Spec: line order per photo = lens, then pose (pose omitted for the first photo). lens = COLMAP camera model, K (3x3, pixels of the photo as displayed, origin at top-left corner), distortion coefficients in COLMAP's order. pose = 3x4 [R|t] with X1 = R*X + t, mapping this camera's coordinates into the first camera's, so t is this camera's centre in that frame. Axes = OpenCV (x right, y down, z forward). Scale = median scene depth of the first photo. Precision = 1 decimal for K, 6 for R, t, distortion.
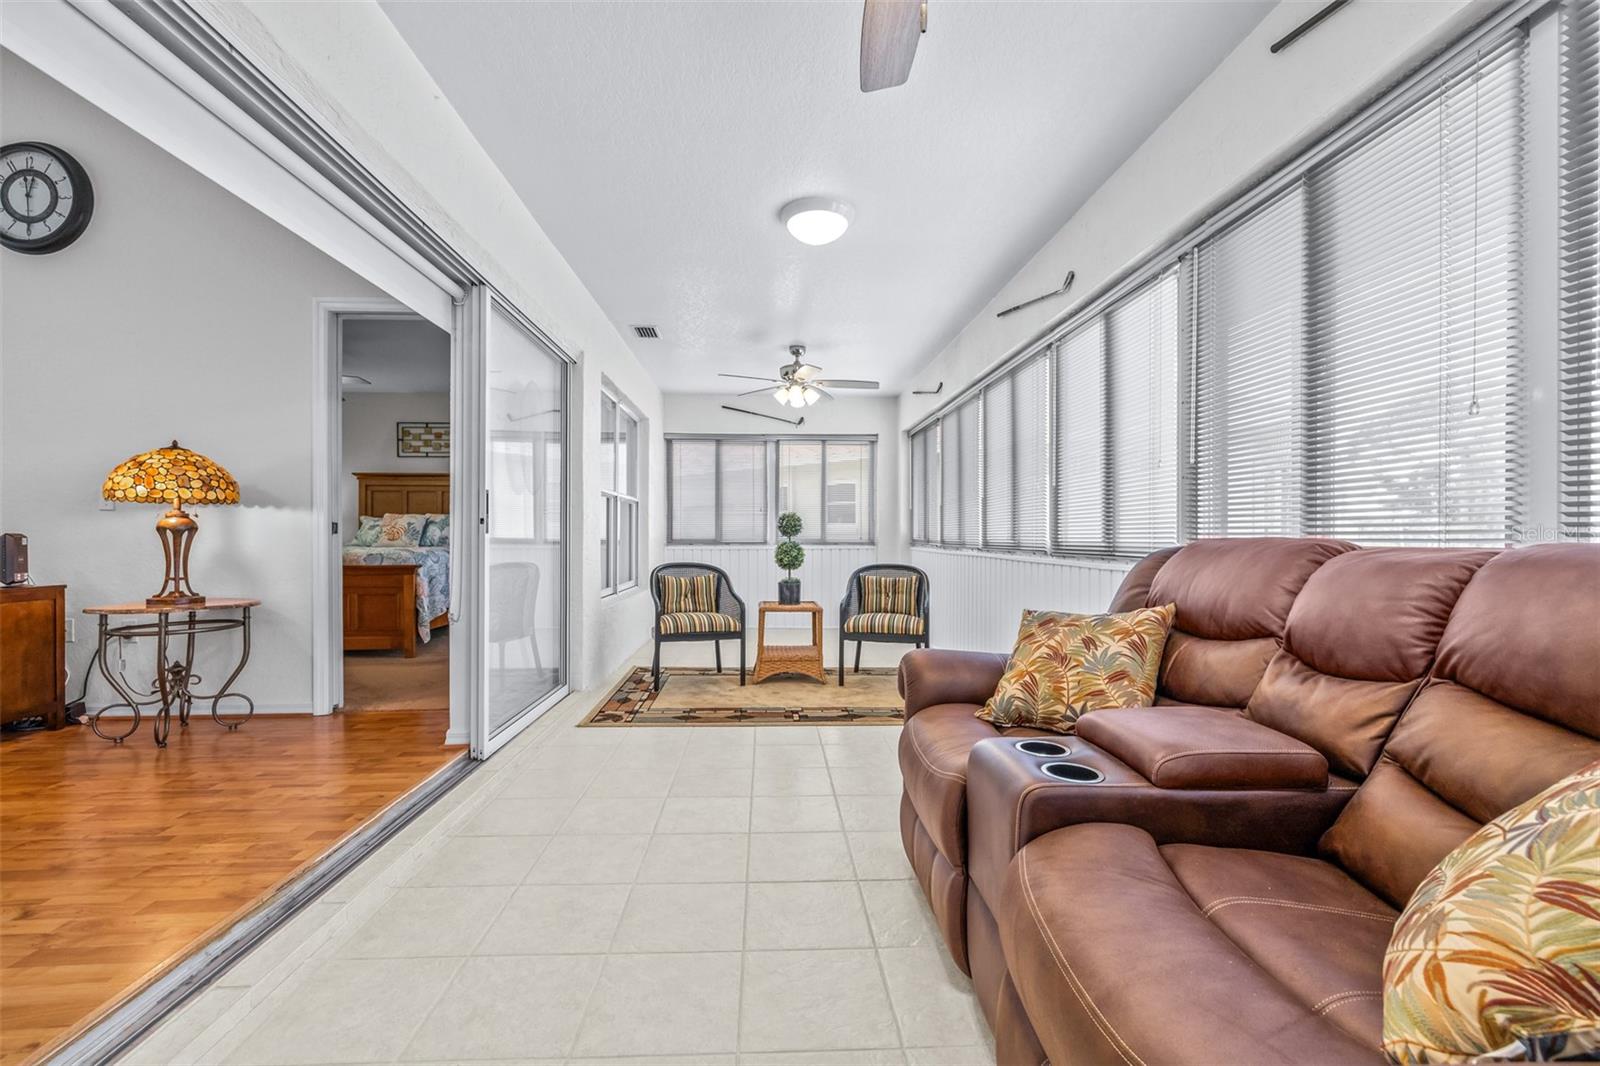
lens RADIAL K [[683.1, 0, 800.7], [0, 683.1, 529.7], [0, 0, 1]] dist [0.000396, -0.000043]
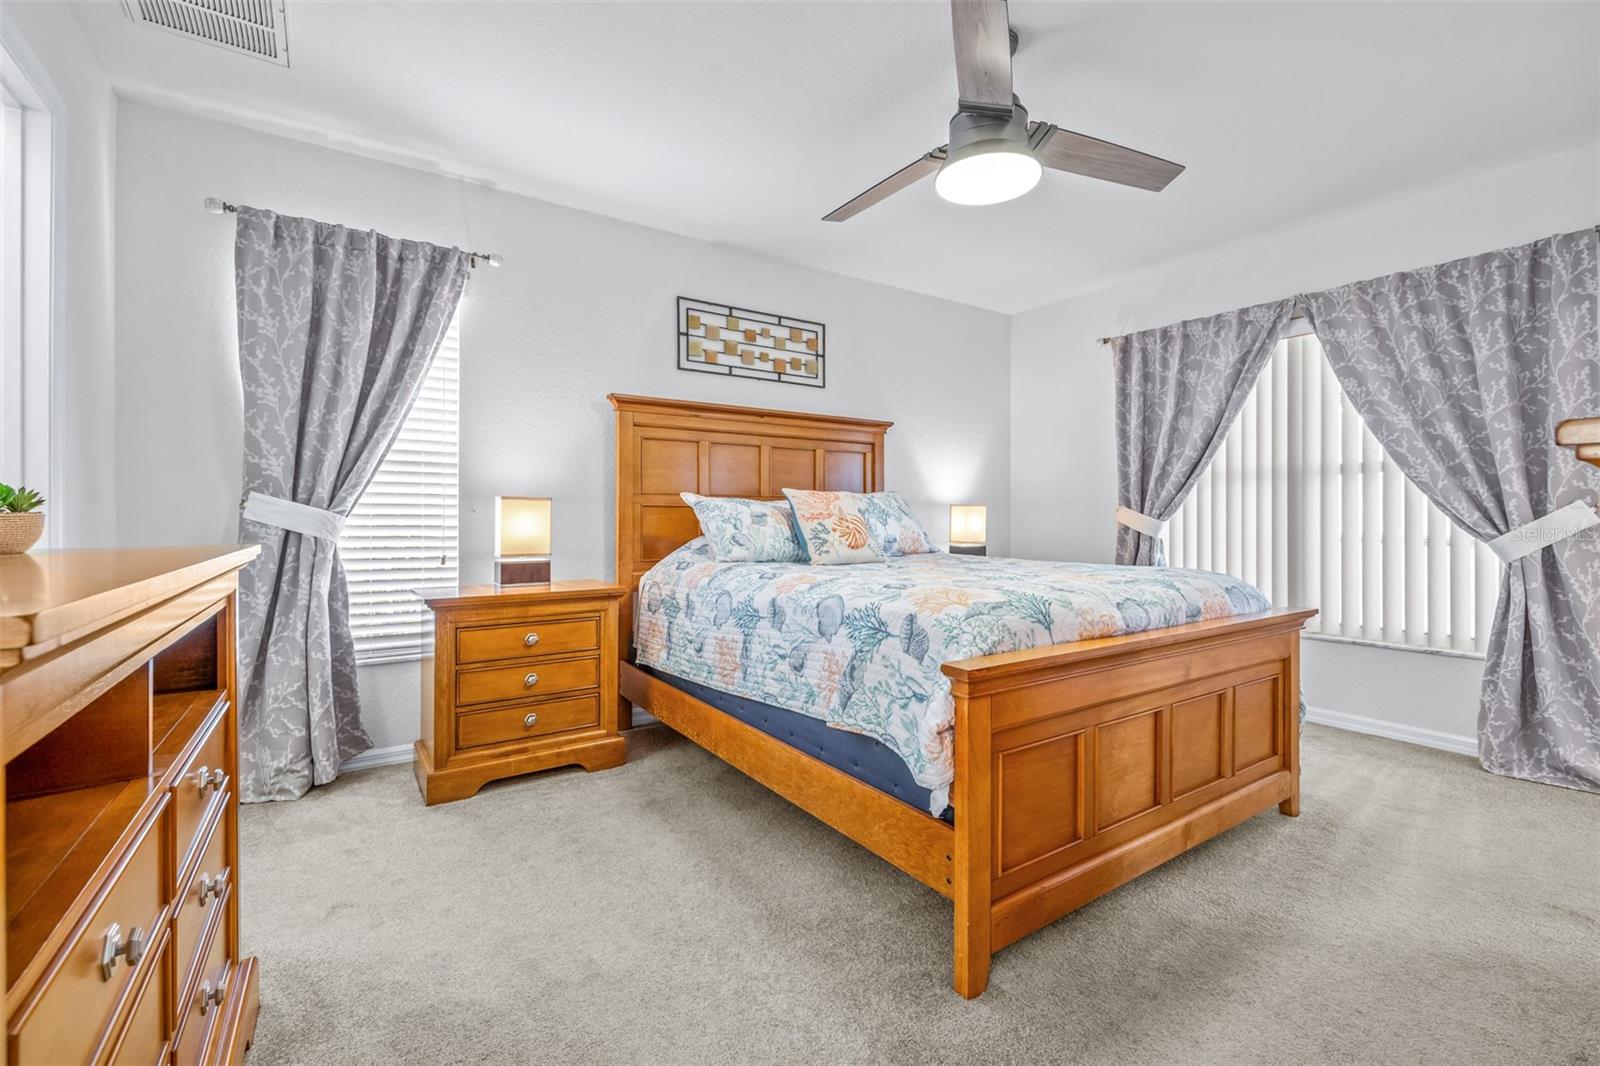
lens RADIAL K [[683.1, 0, 800.7], [0, 683.1, 529.7], [0, 0, 1]] dist [0.000396, -0.000043]
pose [[0.860128, -0.004625, 0.510057, -0.756942], [-0.000059, 0.999958, 0.009168, 0.000977], [-0.510078, -0.007916, 0.860092, 0.545056]]
